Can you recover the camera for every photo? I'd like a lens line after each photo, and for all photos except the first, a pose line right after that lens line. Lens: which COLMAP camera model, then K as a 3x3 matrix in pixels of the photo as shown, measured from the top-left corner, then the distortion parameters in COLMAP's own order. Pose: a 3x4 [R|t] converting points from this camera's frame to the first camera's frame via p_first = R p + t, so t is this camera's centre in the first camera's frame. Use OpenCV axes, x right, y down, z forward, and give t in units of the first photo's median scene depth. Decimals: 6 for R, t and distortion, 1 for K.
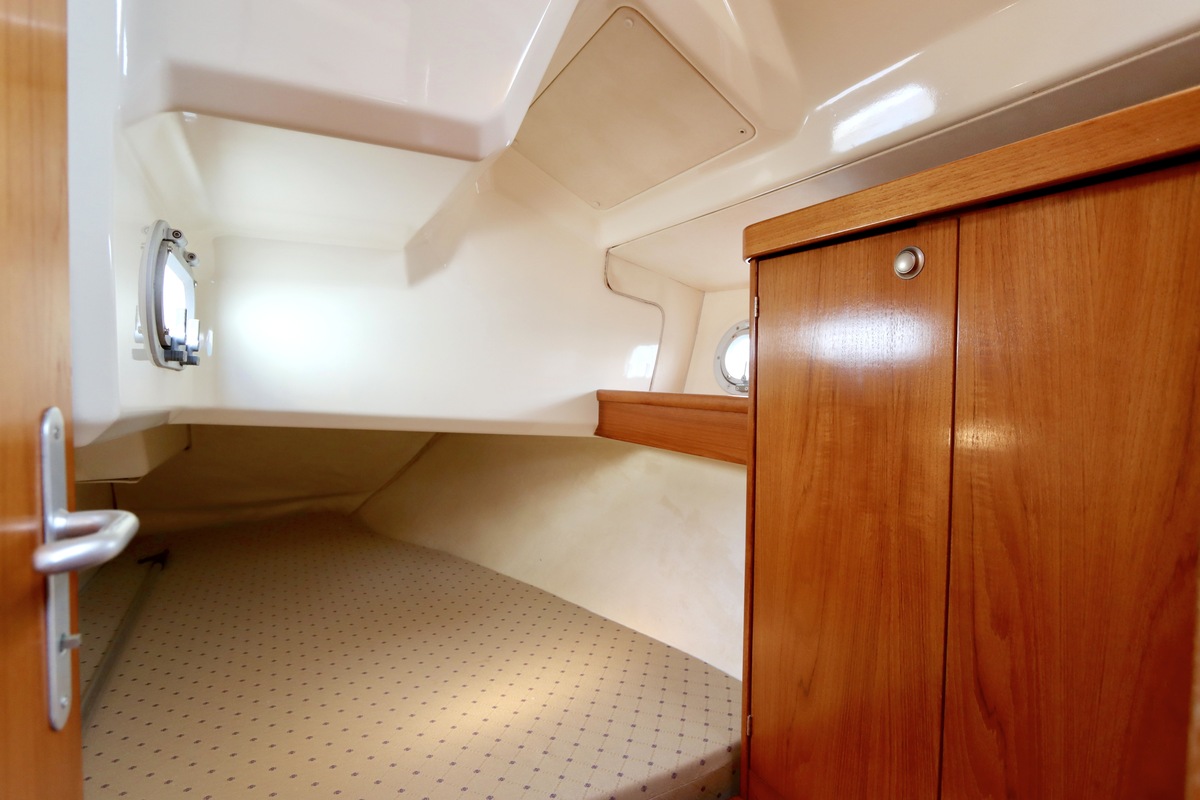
lens RADIAL K [[600.6, 0, 595.0], [0, 600.6, 391.2], [0, 0, 1]] dist [-0.019655, 0.001302]
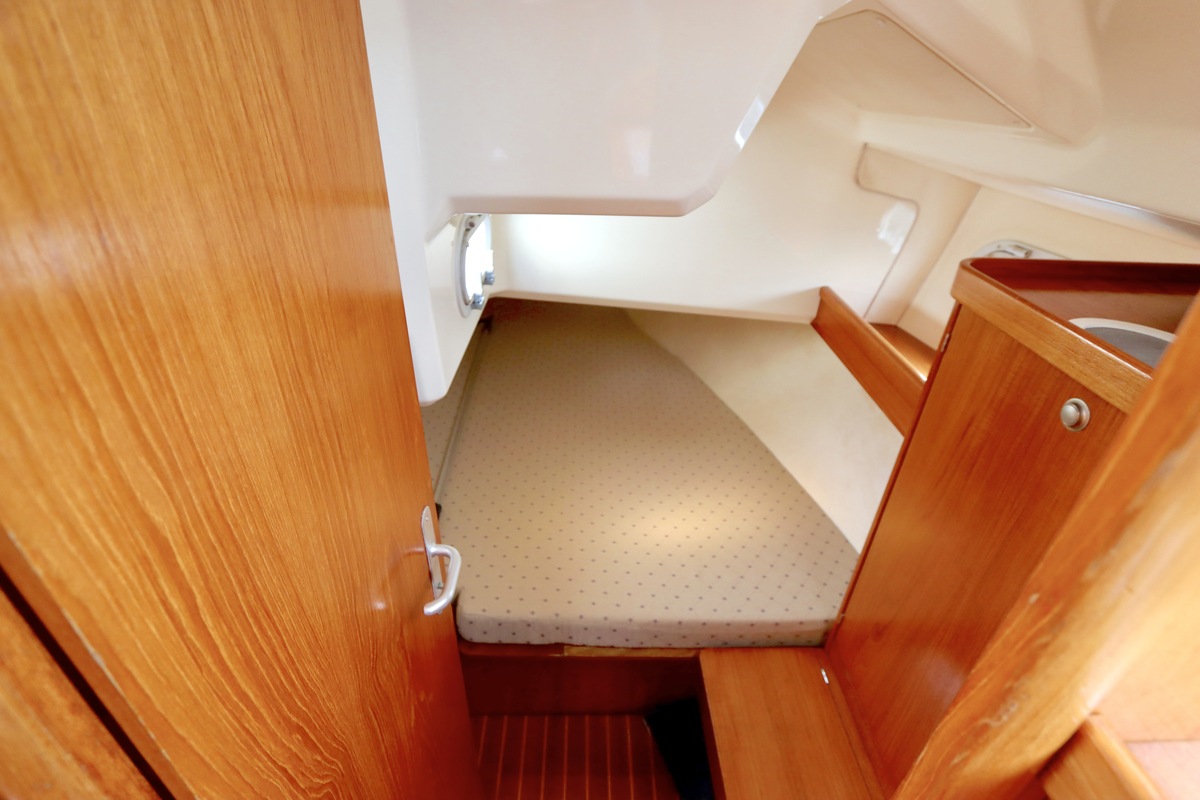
lens RADIAL K [[569.0, 0, 597.0], [0, 569.0, 392.7], [0, 0, 1]] dist [-0.018848, 0.002164]
pose [[0.890112, 0.247941, -0.382395, 0.083715], [-0.033347, 0.872245, 0.487930, -0.325212], [0.454520, -0.421561, 0.784664, -0.029786]]
